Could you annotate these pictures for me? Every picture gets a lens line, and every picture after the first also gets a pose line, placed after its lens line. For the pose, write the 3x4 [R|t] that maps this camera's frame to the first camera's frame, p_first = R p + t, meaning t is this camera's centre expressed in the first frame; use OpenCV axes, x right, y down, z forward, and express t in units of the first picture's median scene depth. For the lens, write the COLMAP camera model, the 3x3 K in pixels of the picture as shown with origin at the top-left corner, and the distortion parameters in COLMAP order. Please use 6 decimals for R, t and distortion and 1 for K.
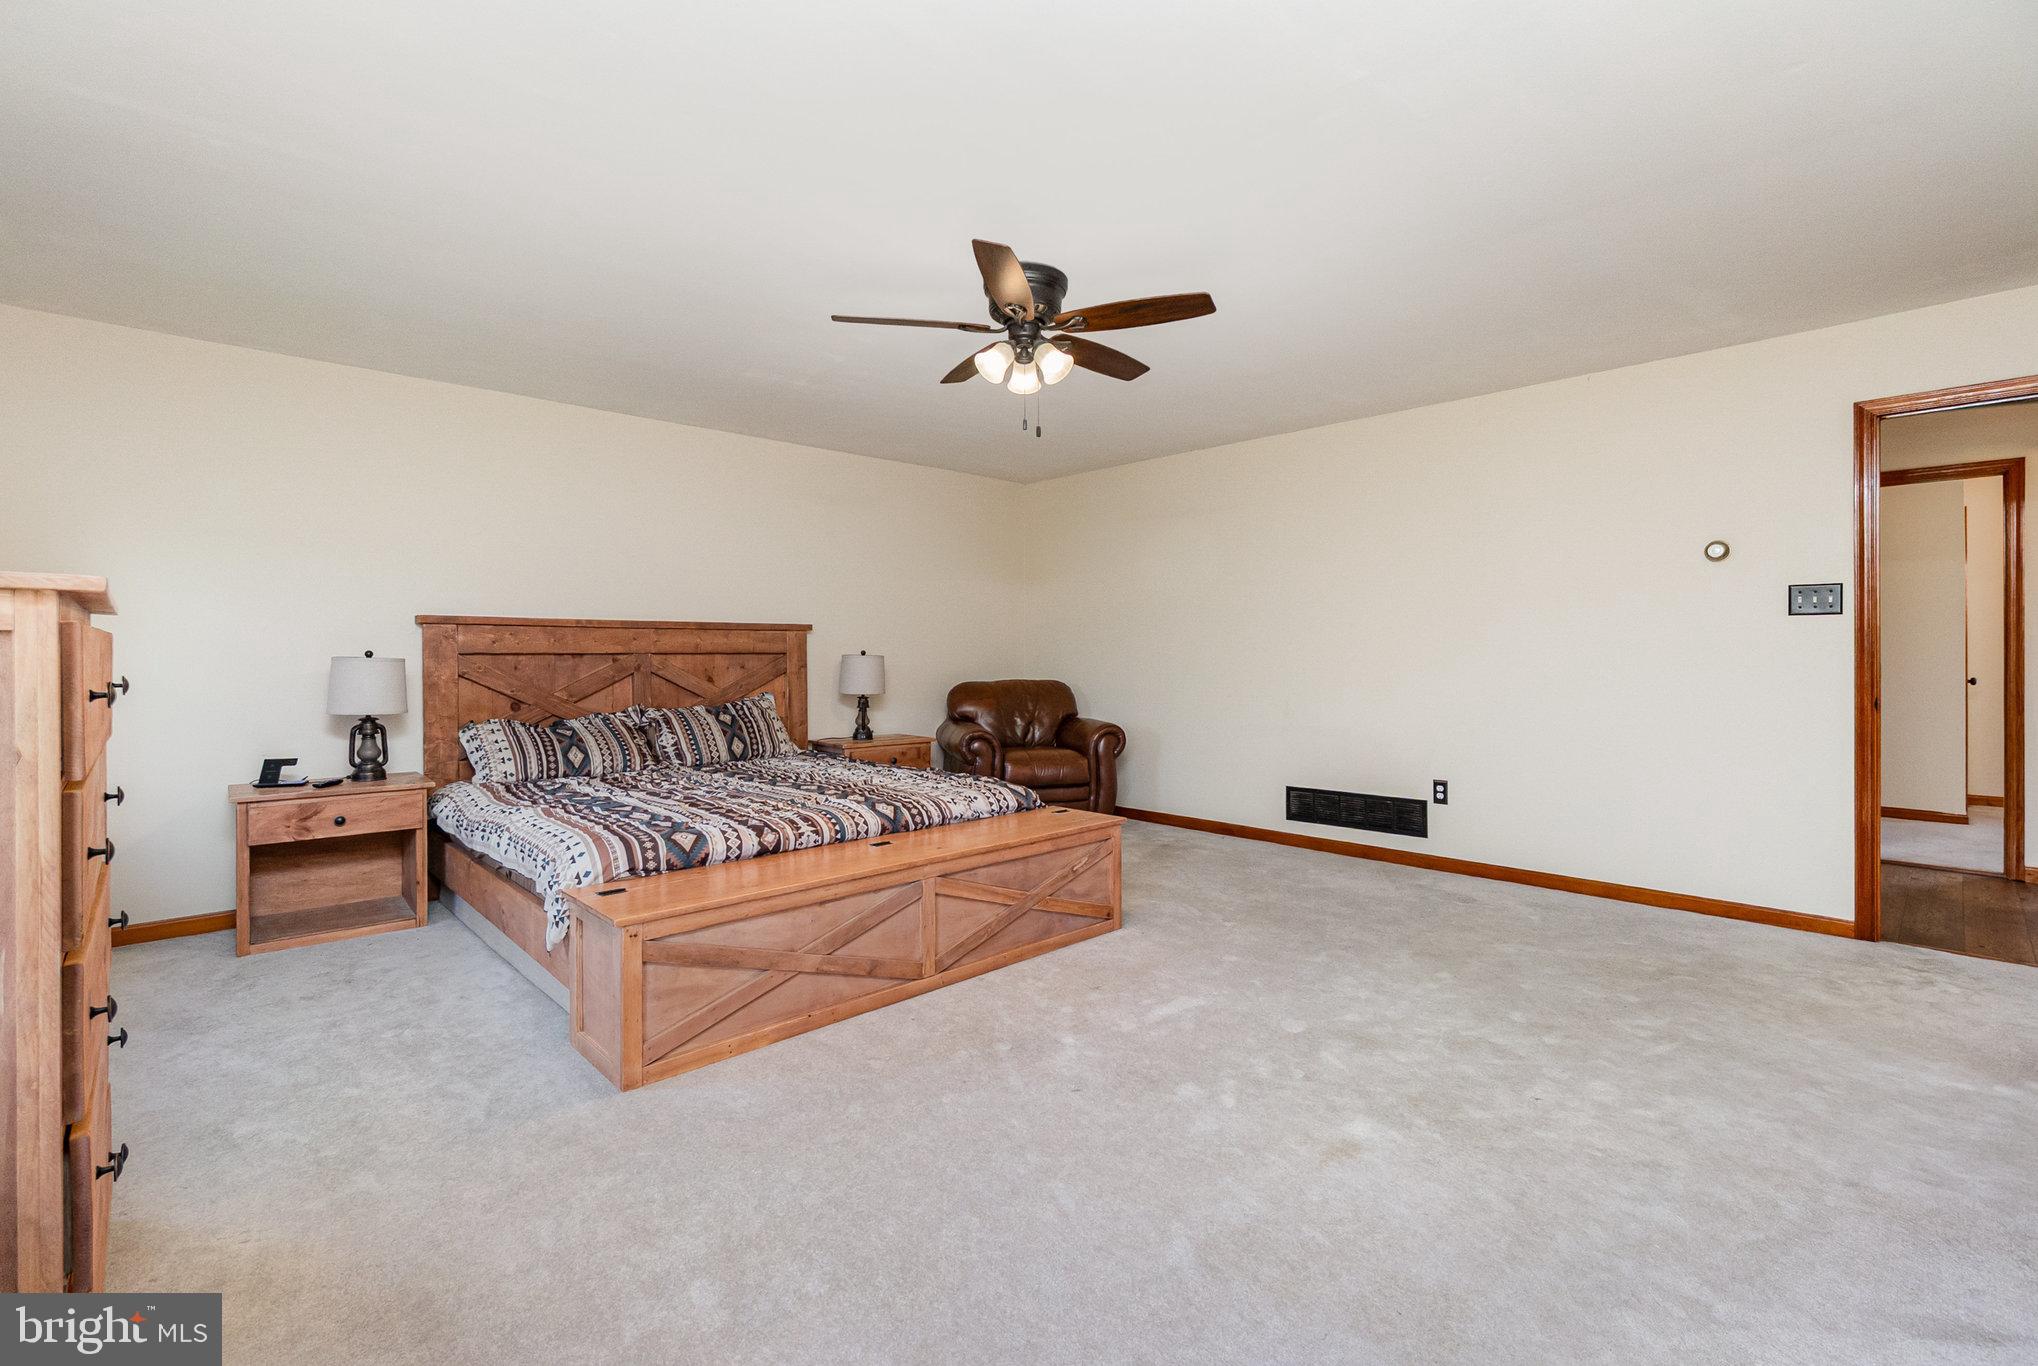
lens RADIAL K [[893.4, 0, 1013.4], [0, 893.4, 654.3], [0, 0, 1]] dist [0.002140, 0.000147]
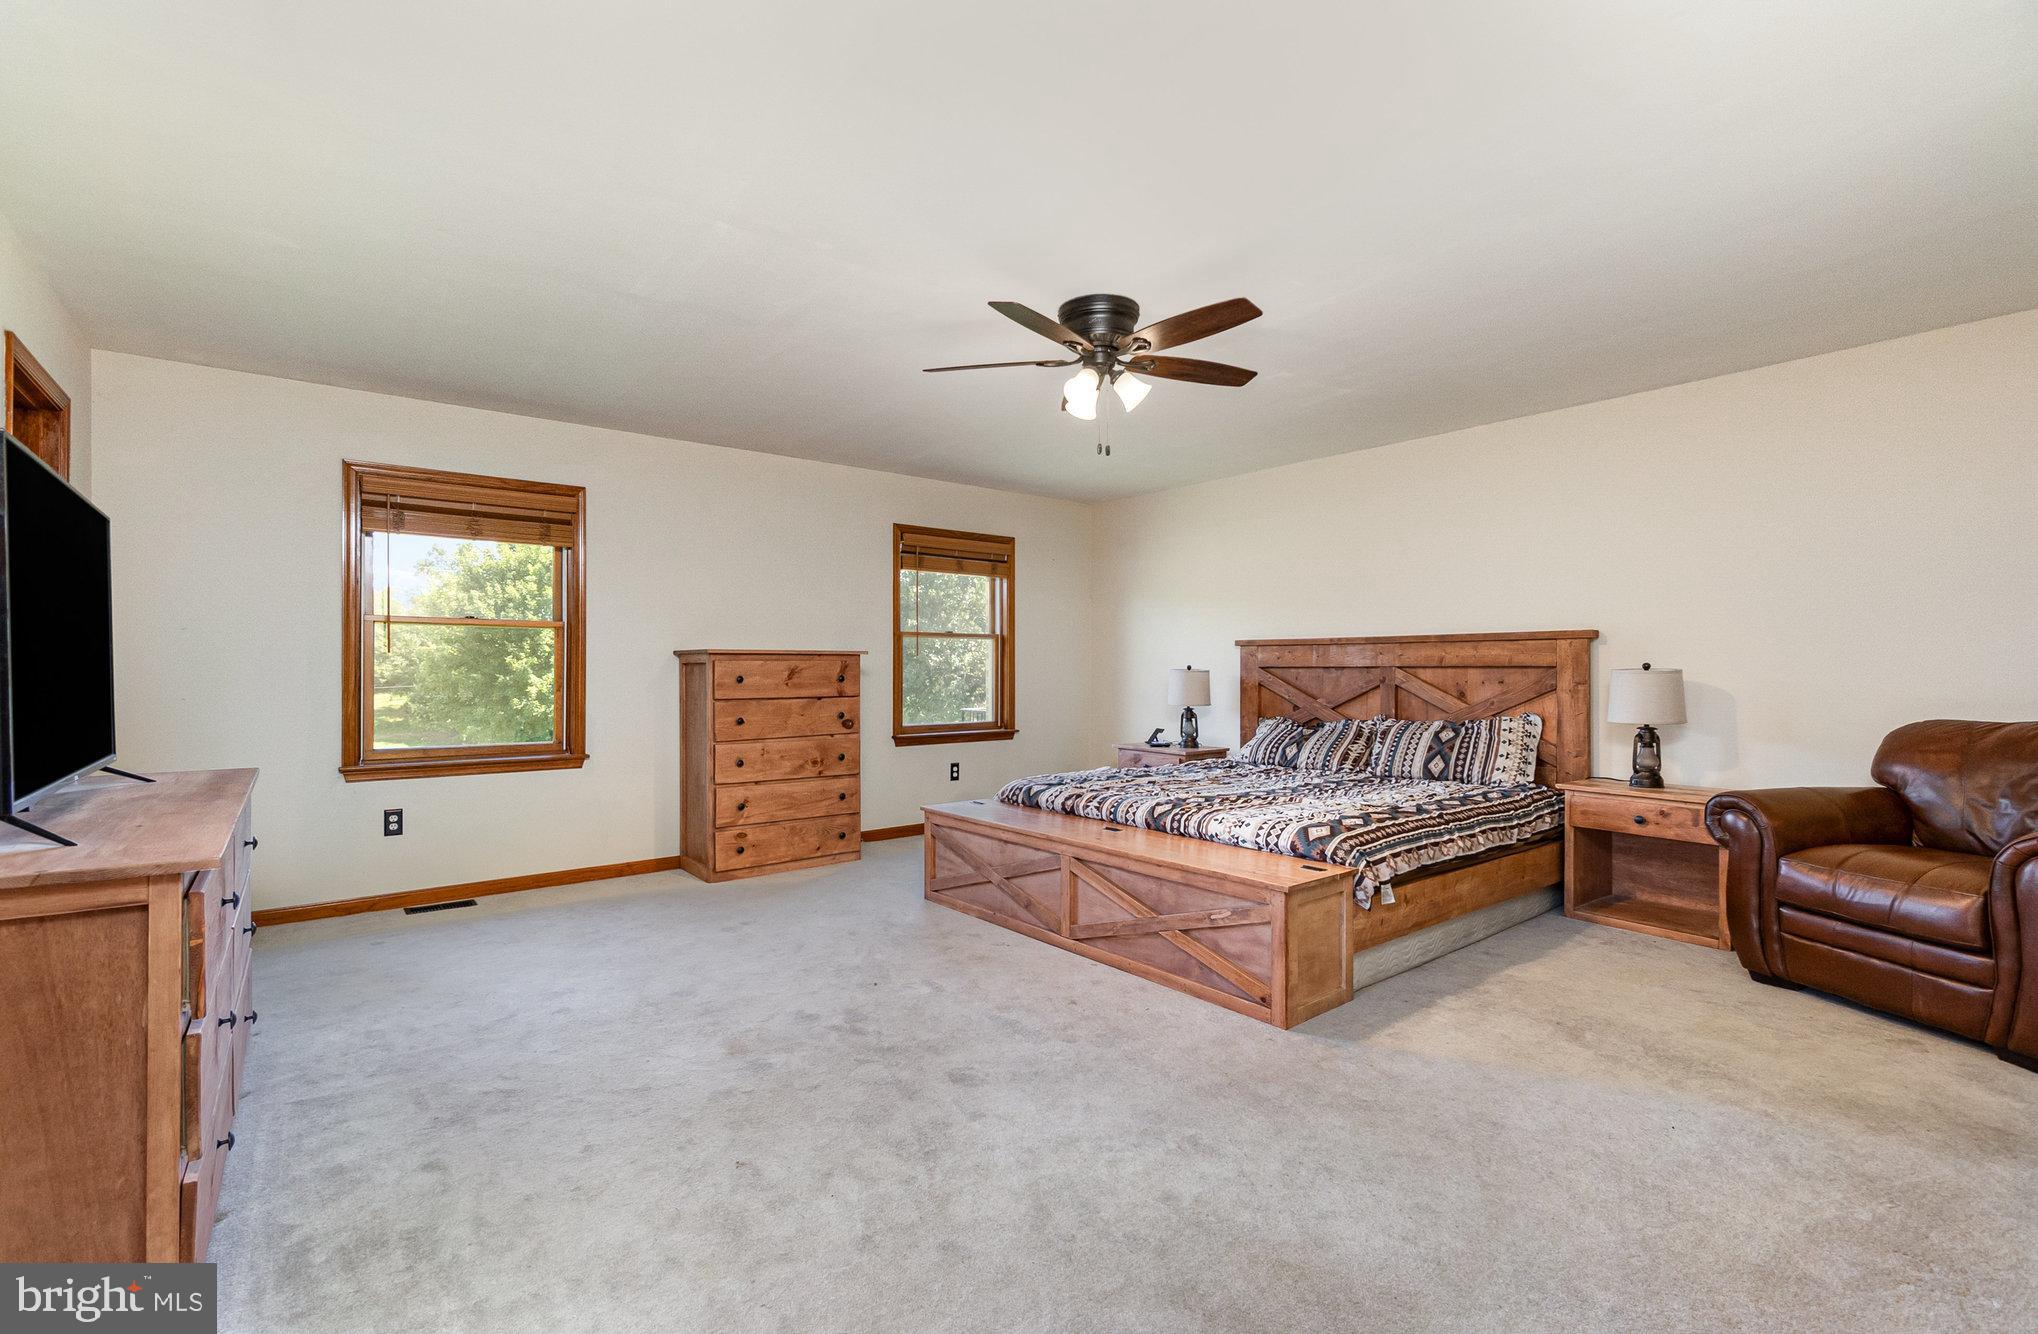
lens RADIAL K [[898.1, 0, 1007.4], [0, 898.1, 677.3], [0, 0, 1]] dist [0.001899, 0.000028]
pose [[-0.077988, 0.013885, -0.996858, 0.718057], [0.000569, 0.999903, 0.013883, -0.004046], [0.996954, 0.000516, -0.077988, 0.655446]]
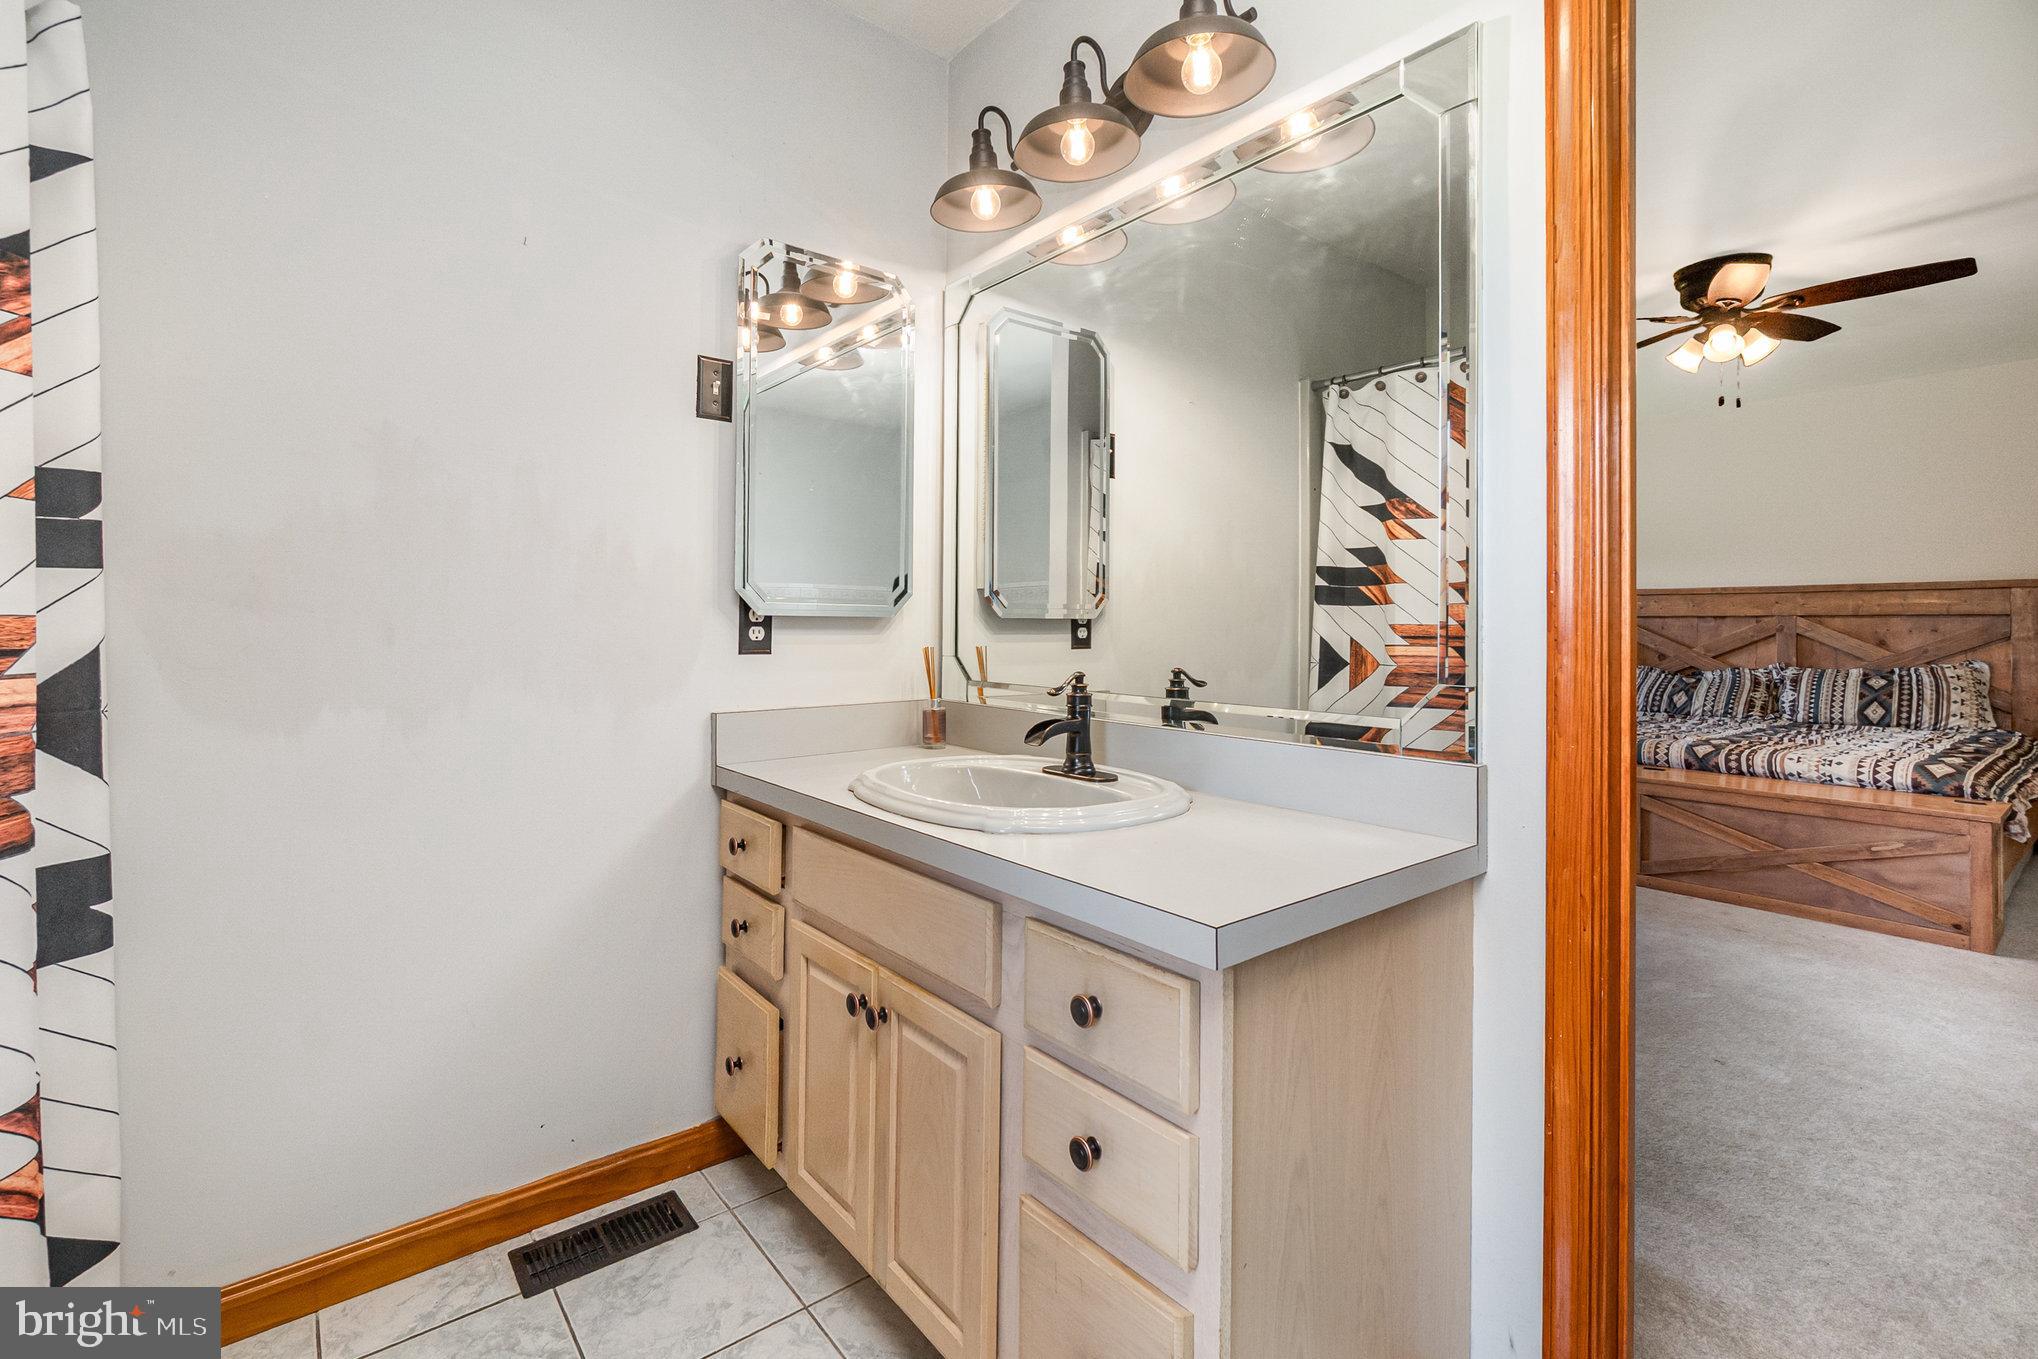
lens RADIAL K [[918.5, 0, 985.4], [0, 918.5, 618.9], [0, 0, 1]] dist [0.000695, 0.000288]
pose [[-0.092183, -0.003372, -0.995736, 0.816533], [-0.003047, 0.999991, -0.003105, 0.009285], [0.995737, 0.002748, -0.092193, 0.140384]]
